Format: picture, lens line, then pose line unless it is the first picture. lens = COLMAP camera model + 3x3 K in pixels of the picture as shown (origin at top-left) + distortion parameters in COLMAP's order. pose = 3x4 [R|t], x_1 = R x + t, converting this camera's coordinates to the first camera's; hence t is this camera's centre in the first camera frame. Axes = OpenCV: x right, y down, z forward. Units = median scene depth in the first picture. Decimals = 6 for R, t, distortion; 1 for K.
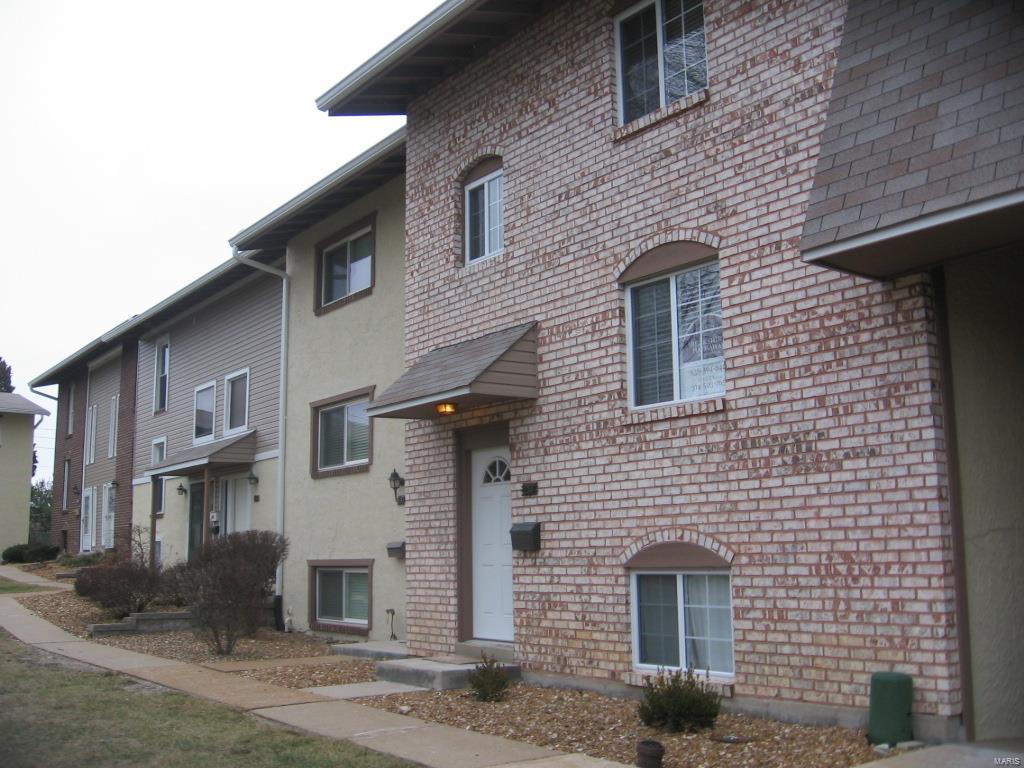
lens RADIAL K [[1075.9, 0, 501.5], [0, 1075.9, 385.8], [0, 0, 1]] dist [-0.125594, 0.000000]
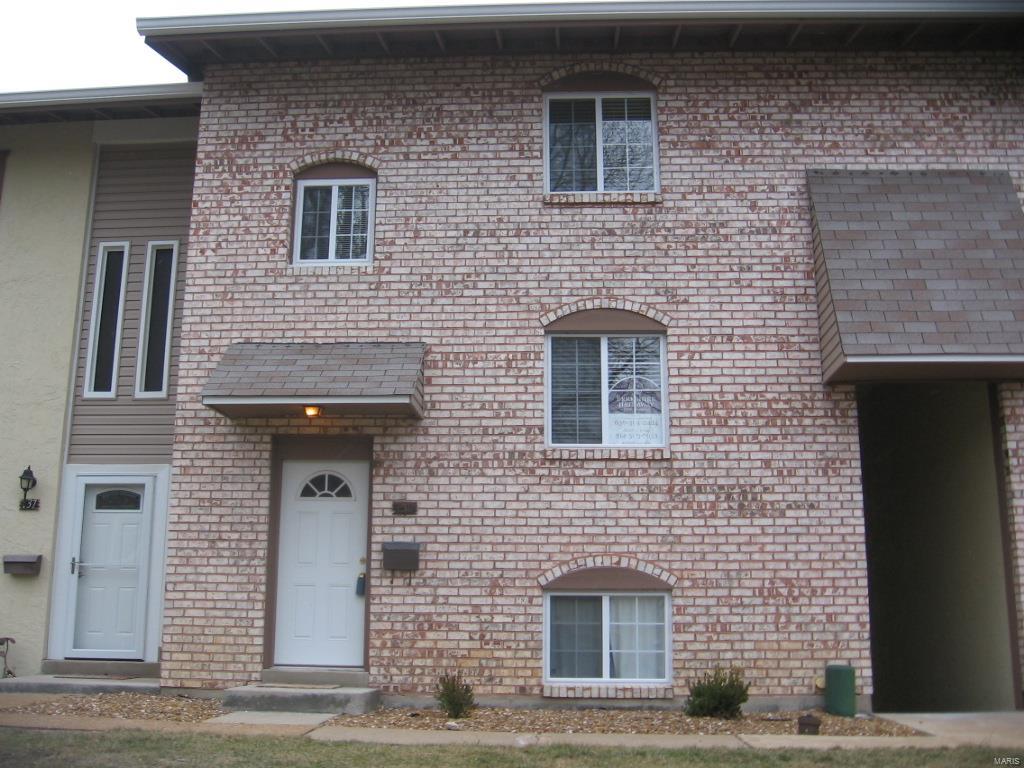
lens RADIAL K [[1075.9, 0, 507.9], [0, 1075.9, 386.7], [0, 0, 1]] dist [-0.125594, 0.000000]
pose [[0.632678, 0.192174, 0.750192, -0.759077], [-0.137933, 0.981195, -0.135023, 0.119992], [-0.762032, -0.018050, 0.647287, 0.327532]]
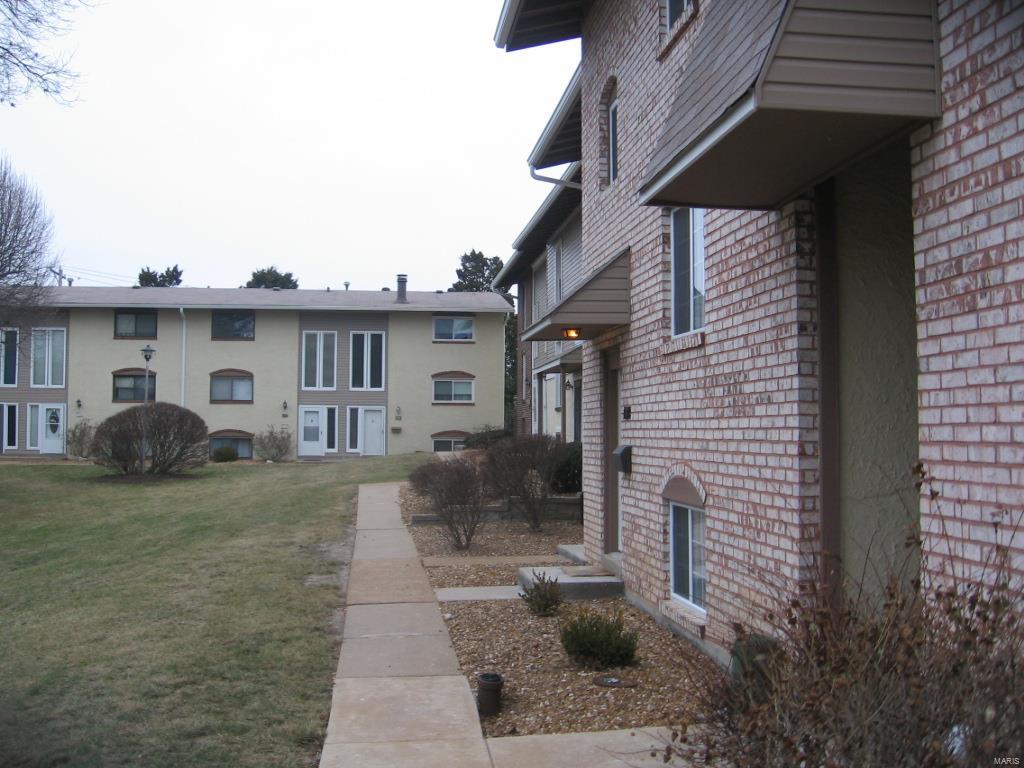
lens RADIAL K [[1075.9, 0, 511.7], [0, 1075.9, 390.5], [0, 0, 1]] dist [-0.125594, 0.000000]
pose [[0.873763, -0.008253, -0.486281, 0.480568], [0.068565, 0.991960, 0.106365, -0.046286], [0.481494, -0.126280, 0.867304, 0.071265]]
